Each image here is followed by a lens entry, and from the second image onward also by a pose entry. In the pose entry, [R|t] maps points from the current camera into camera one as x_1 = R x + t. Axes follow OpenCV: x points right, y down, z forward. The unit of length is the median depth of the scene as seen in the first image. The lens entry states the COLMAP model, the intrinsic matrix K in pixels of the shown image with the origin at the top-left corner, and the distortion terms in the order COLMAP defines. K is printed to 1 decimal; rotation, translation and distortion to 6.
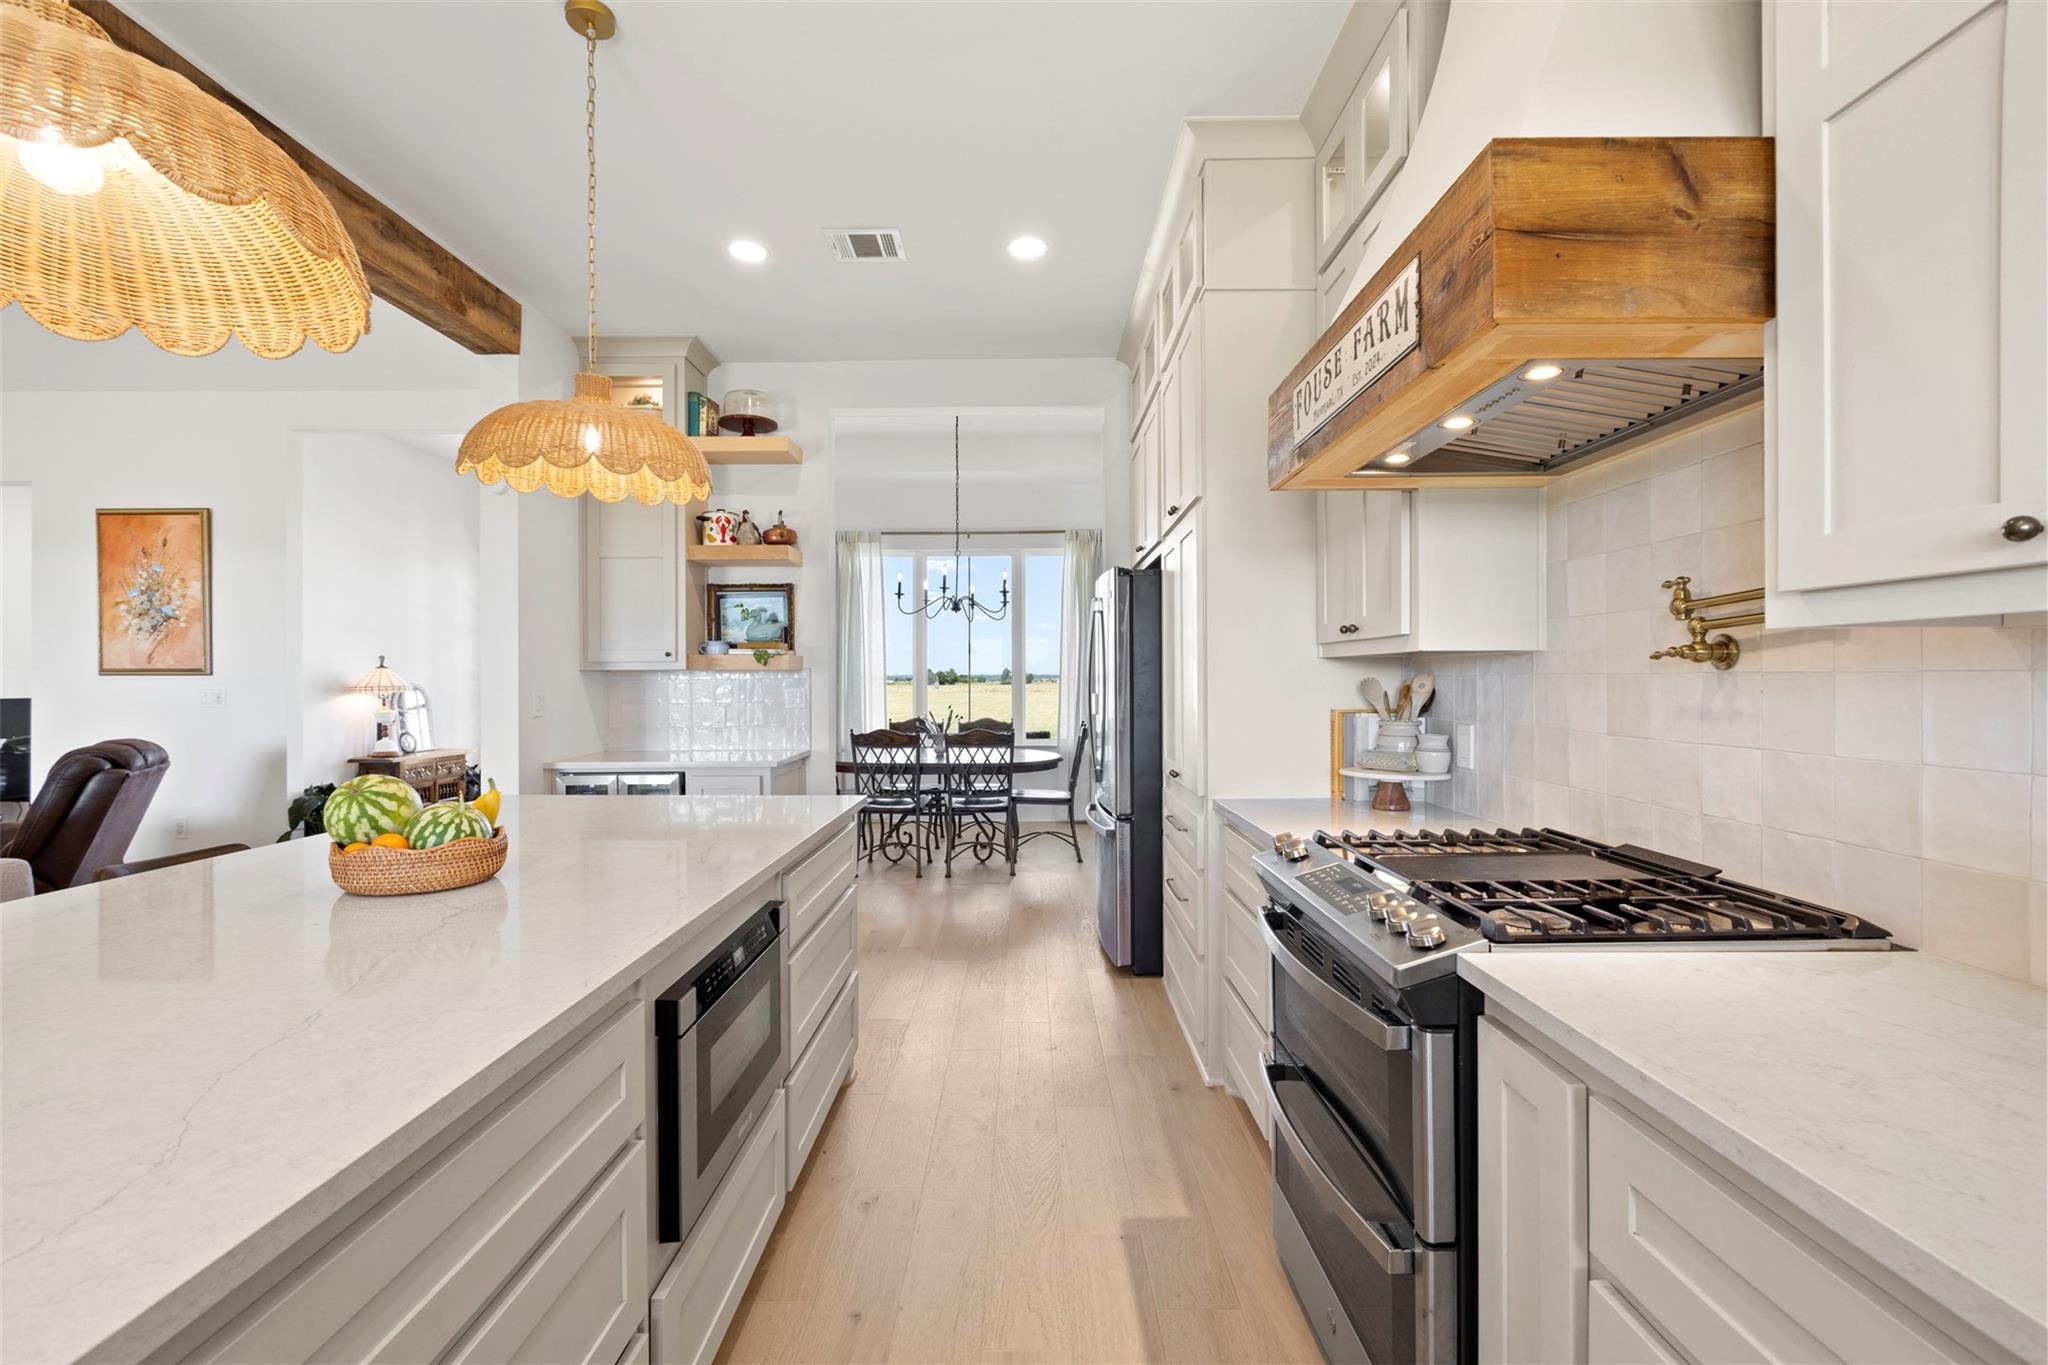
lens RADIAL K [[869.2, 0, 1025.9], [0, 869.2, 680.4], [0, 0, 1]] dist [-0.008430, 0.000766]
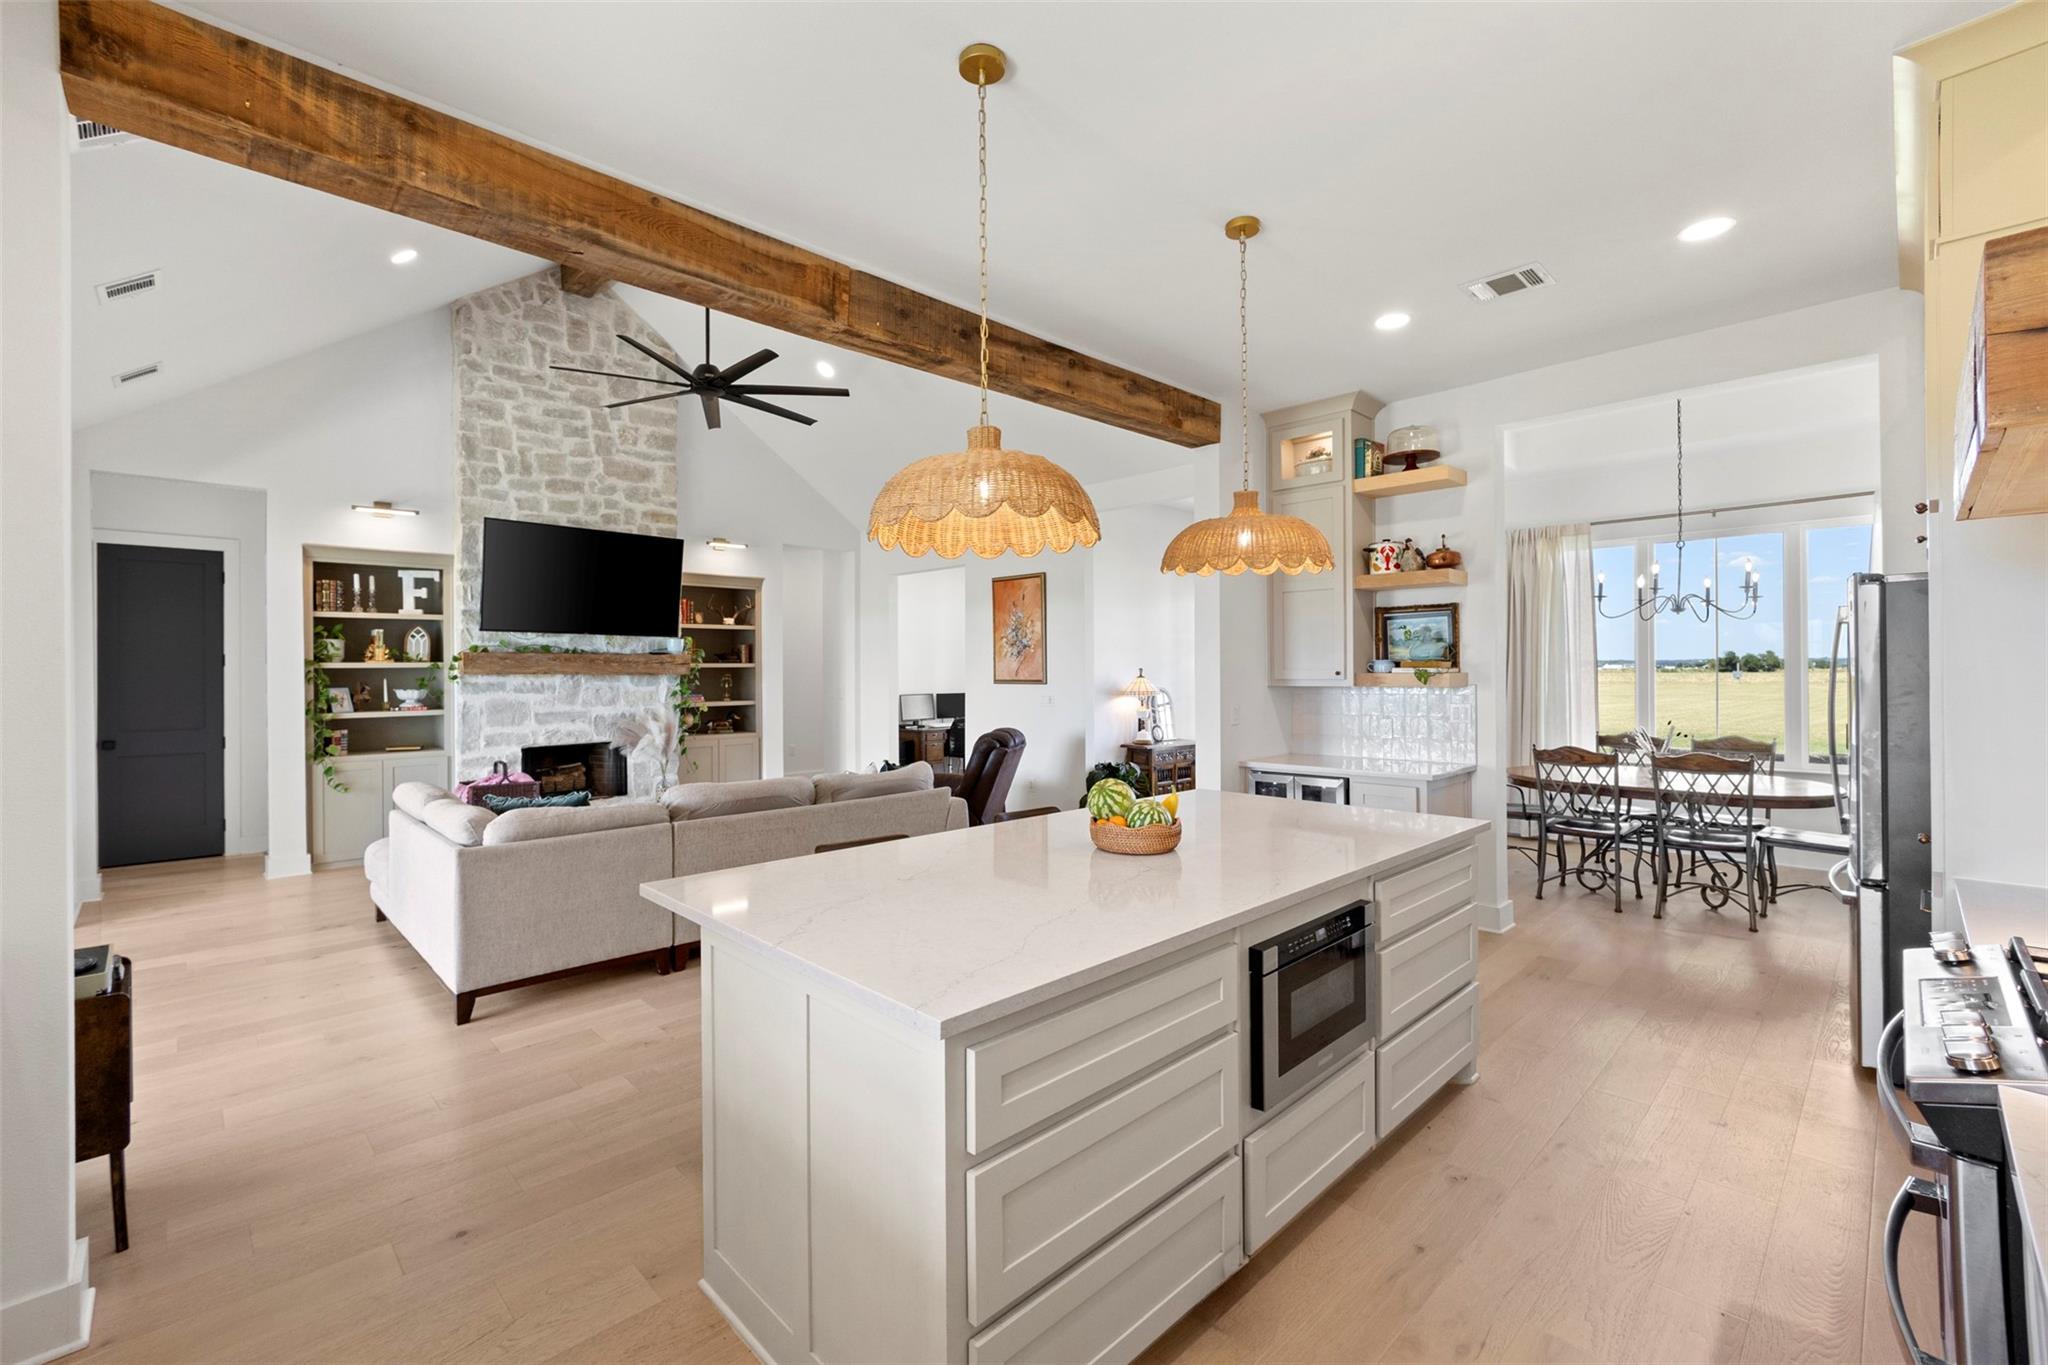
lens RADIAL K [[869.2, 0, 1018.2], [0, 869.2, 672.9], [0, 0, 1]] dist [-0.008430, 0.000766]
pose [[0.701774, -0.000311, -0.712400, 0.104054], [0.002538, 0.999995, 0.002063, -0.033024], [0.712395, -0.003256, 0.701771, -0.100042]]
